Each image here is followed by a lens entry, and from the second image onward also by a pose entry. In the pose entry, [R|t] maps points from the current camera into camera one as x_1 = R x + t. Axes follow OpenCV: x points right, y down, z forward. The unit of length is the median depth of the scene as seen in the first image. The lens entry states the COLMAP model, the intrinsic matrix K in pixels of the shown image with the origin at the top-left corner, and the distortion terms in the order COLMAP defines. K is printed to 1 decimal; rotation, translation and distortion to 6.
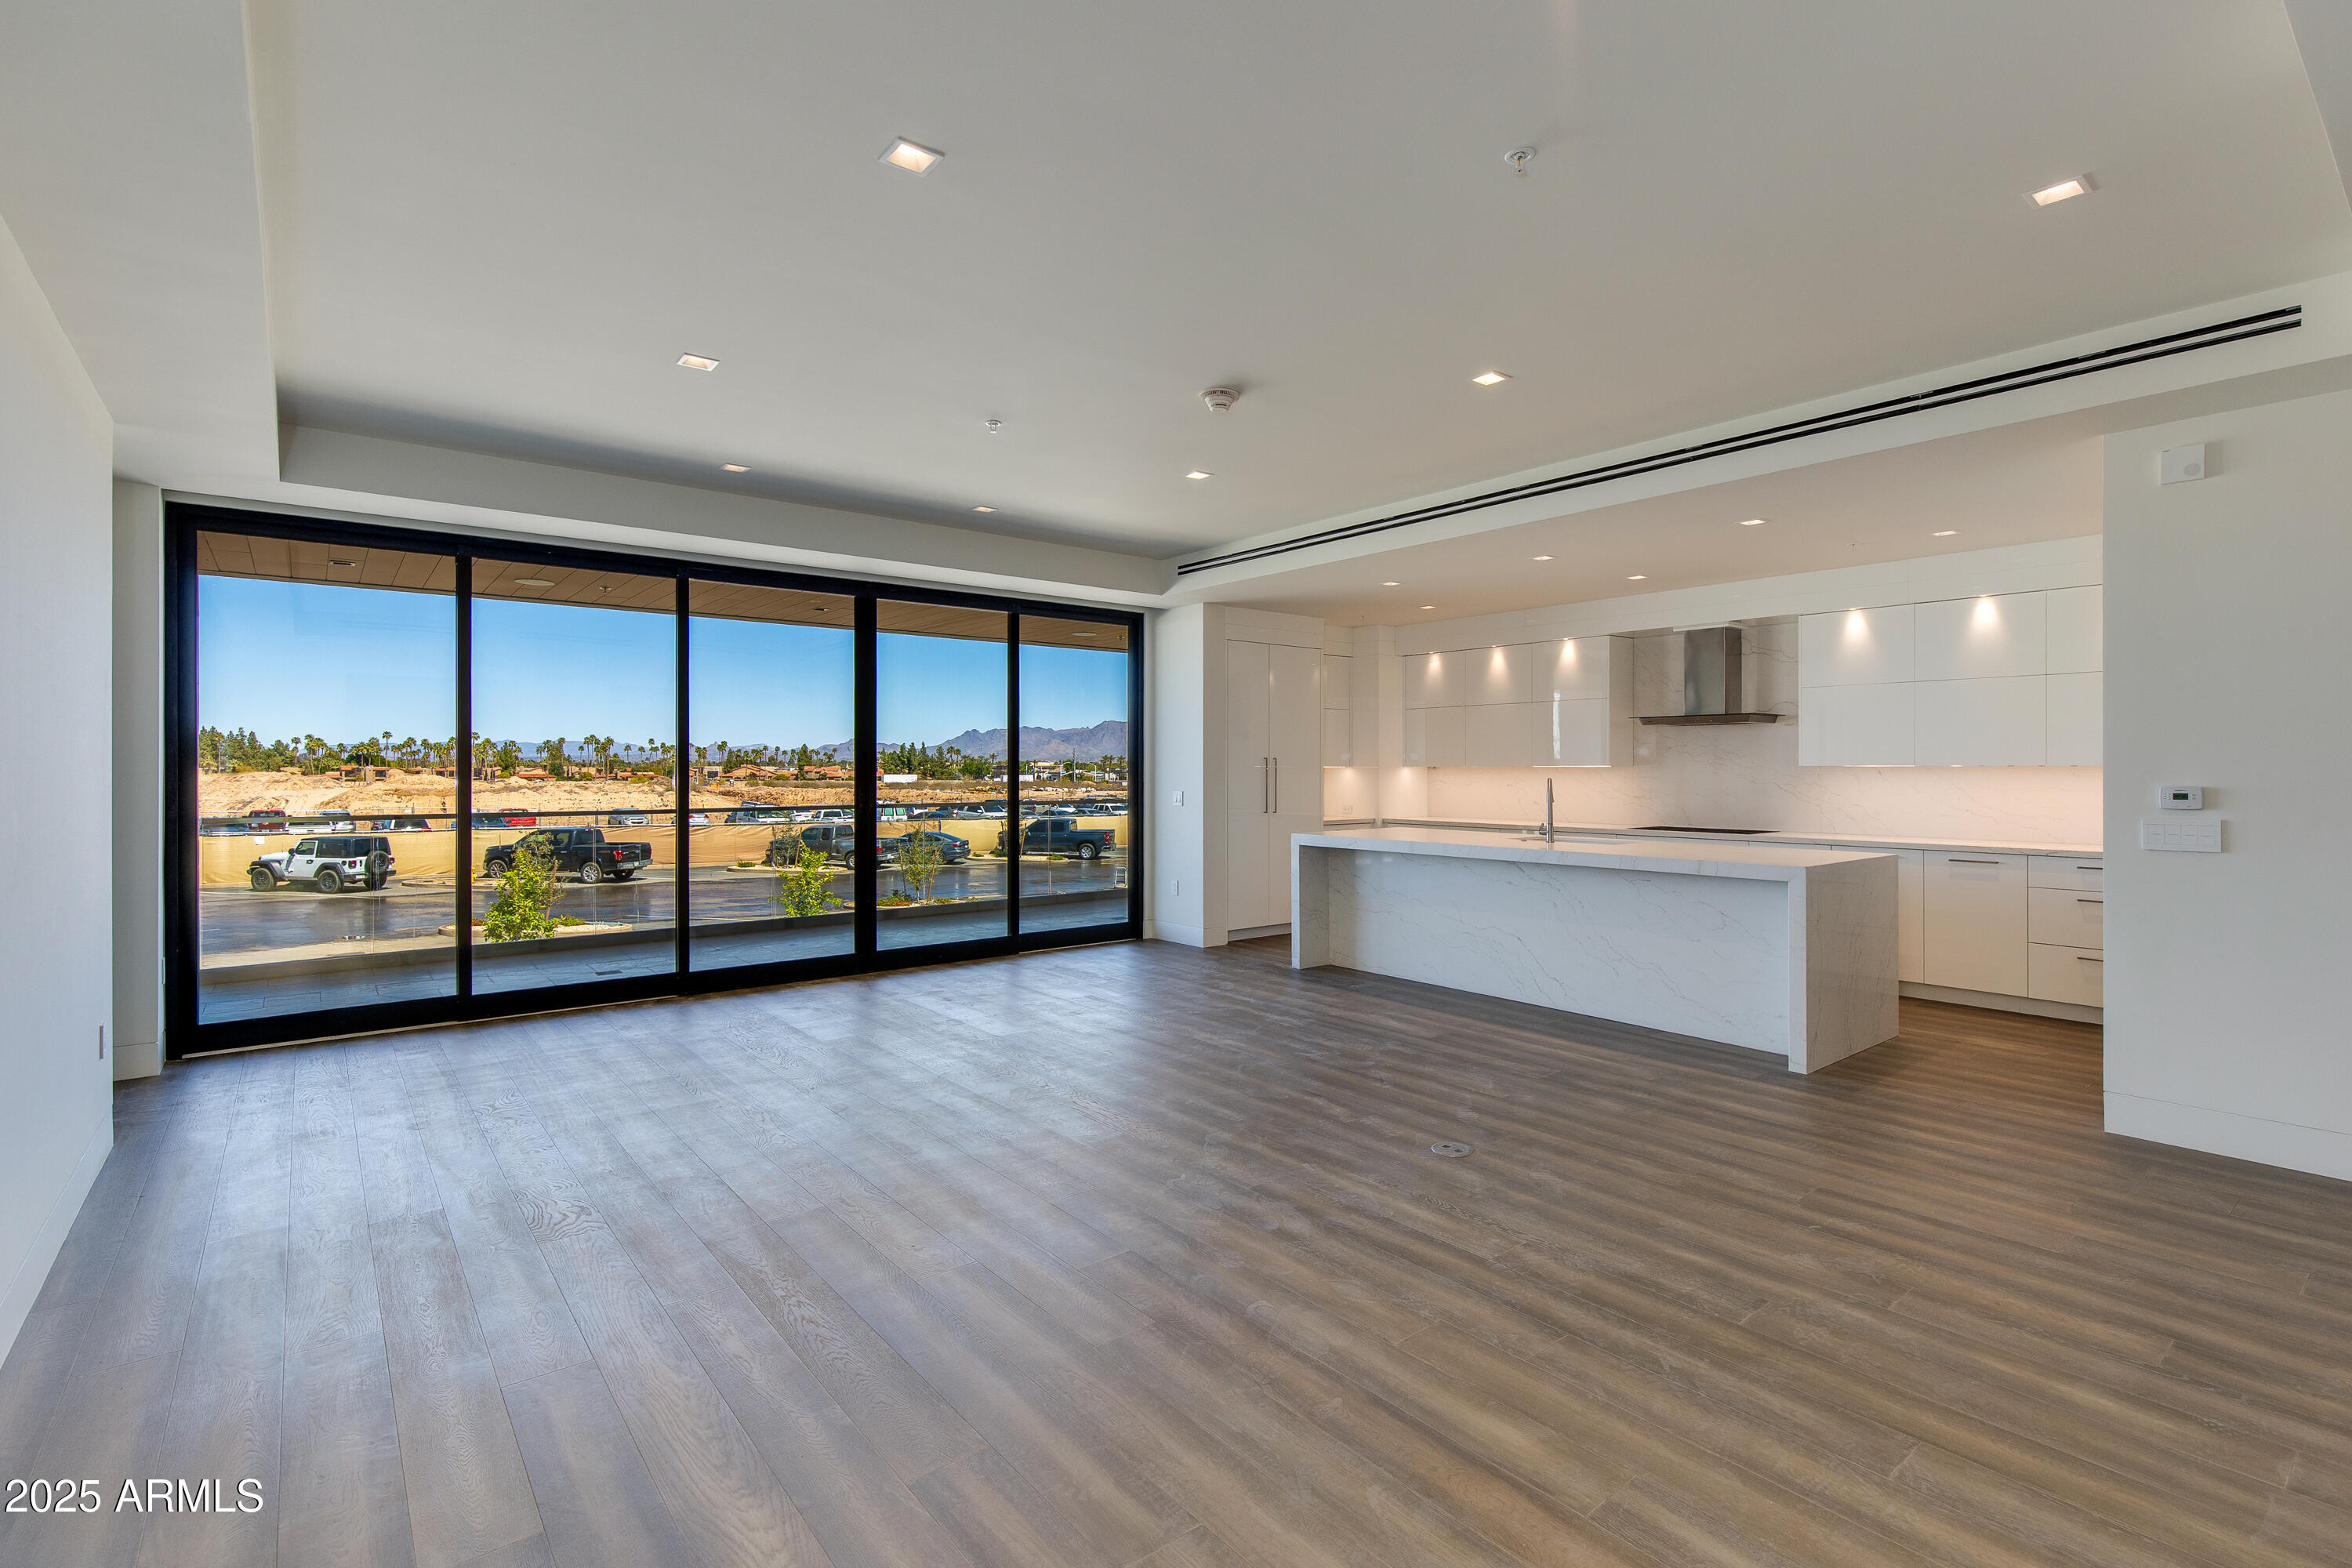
lens RADIAL K [[1086.2, 0, 1172.5], [0, 1086.2, 766.9], [0, 0, 1]] dist [0.009942, -0.000485]
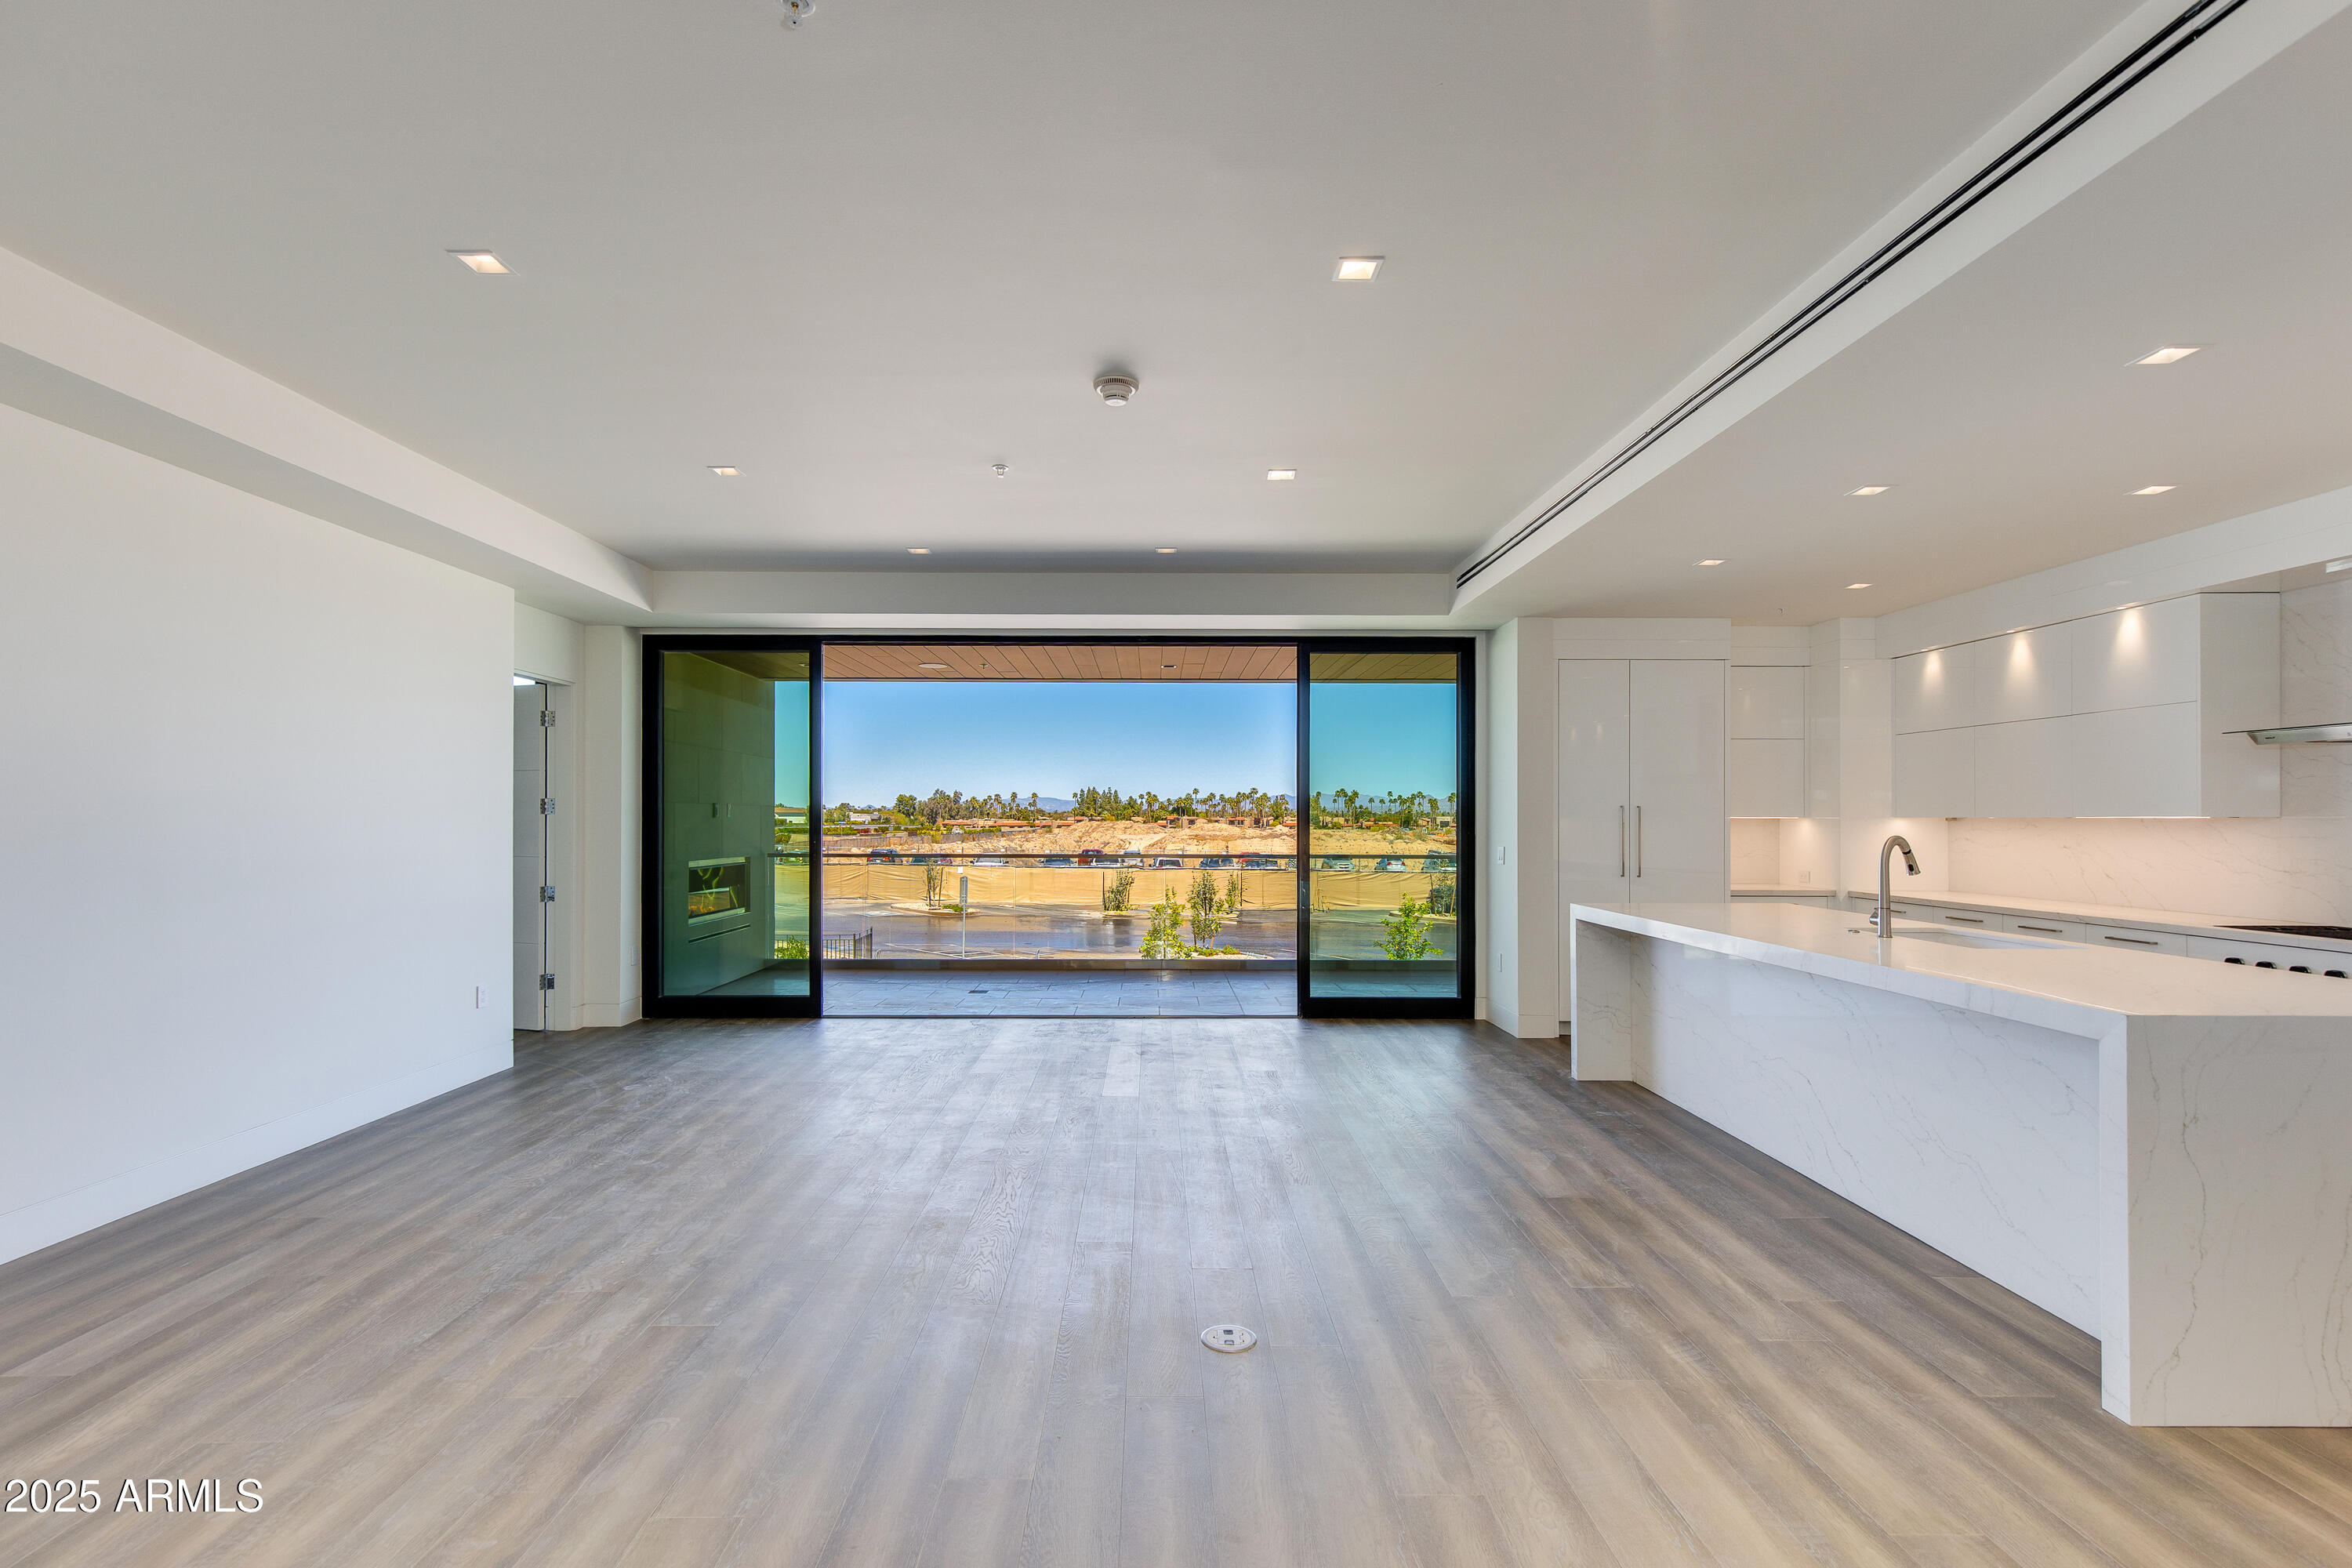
lens RADIAL K [[1086.2, 0, 1171.0], [0, 1086.2, 809.2], [0, 0, 1]] dist [0.009942, -0.000485]
pose [[0.778643, -0.003160, -0.627460, 0.302279], [-0.001578, 0.999974, -0.006995, 0.000091], [0.627466, 0.006436, 0.778618, 0.176142]]
